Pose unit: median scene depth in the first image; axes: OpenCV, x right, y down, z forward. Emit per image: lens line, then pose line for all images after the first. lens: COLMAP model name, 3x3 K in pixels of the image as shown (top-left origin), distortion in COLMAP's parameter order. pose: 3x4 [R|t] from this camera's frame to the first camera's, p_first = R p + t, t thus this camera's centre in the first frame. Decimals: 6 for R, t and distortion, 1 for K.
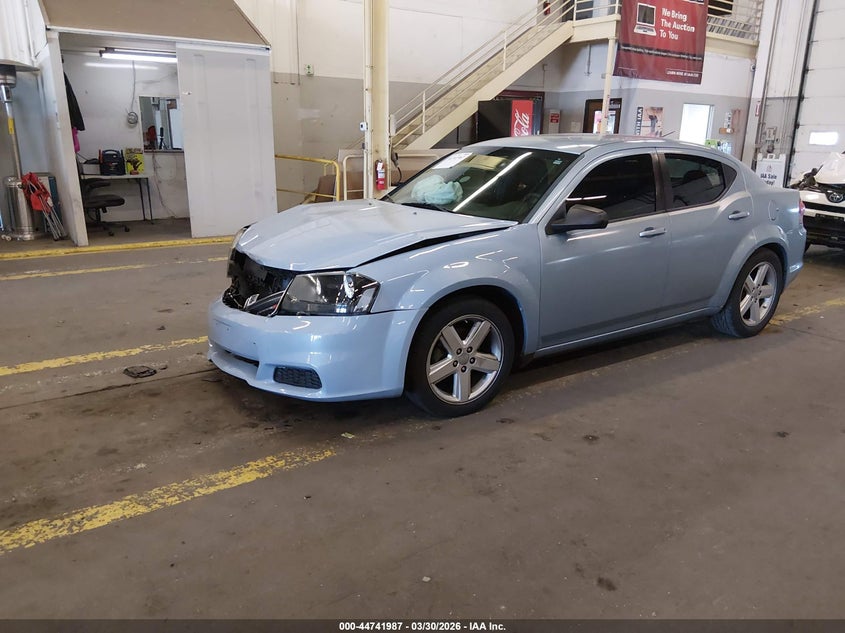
lens RADIAL K [[640.1, 0, 428.2], [0, 640.1, 314.1], [0, 0, 1]] dist [0.046706, -0.082424]
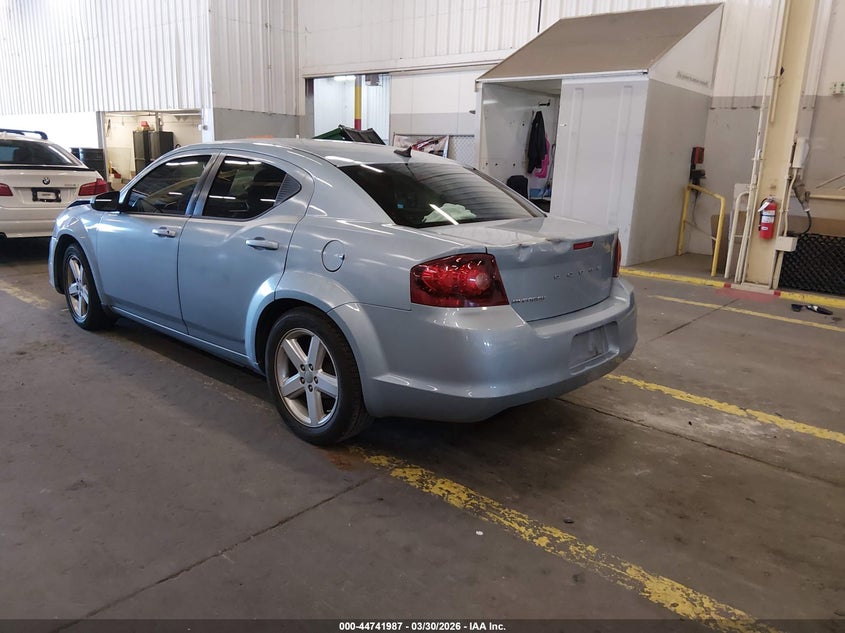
lens RADIAL K [[640.1, 0, 428.2], [0, 640.1, 314.1], [0, 0, 1]] dist [0.046706, -0.082424]
pose [[0.236049, 0.219149, -0.946707, 0.676850], [-0.292681, 0.945031, 0.145785, -0.129996], [0.926617, 0.242671, 0.287215, 0.550028]]
